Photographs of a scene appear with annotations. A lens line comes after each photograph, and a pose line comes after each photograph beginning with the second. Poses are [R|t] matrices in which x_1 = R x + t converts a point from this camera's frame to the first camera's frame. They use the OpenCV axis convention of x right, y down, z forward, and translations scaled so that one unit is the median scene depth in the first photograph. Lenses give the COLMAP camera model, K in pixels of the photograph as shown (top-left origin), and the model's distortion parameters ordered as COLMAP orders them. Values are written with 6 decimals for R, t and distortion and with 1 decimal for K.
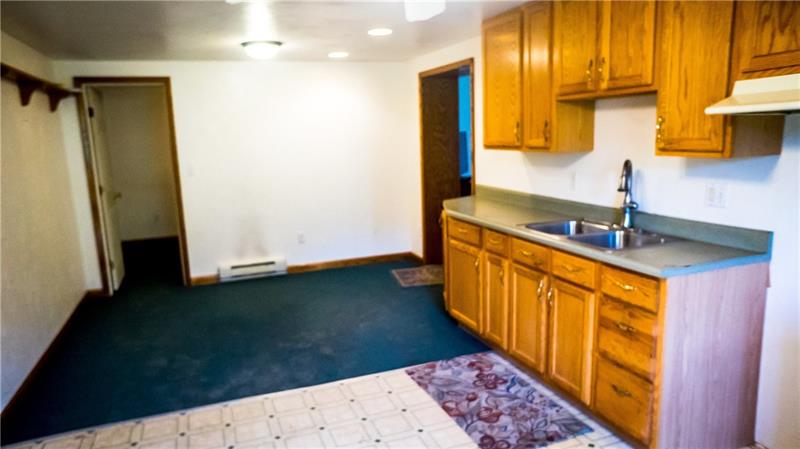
lens RADIAL K [[533.9, 0, 400.0], [0, 533.9, 224.5], [0, 0, 1]] dist [-0.006040, -0.001418]
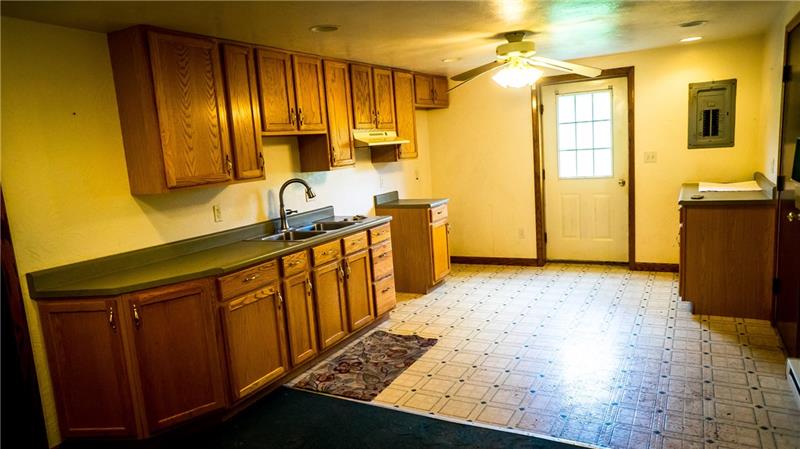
lens RADIAL K [[533.9, 0, 400.0], [0, 533.9, 224.5], [0, 0, 1]] dist [-0.006040, -0.001418]
pose [[-0.636551, -0.035711, 0.770407, -0.847346], [0.220833, 0.948661, 0.226438, -0.258056], [-0.738942, 0.314271, -0.595986, 1.624639]]
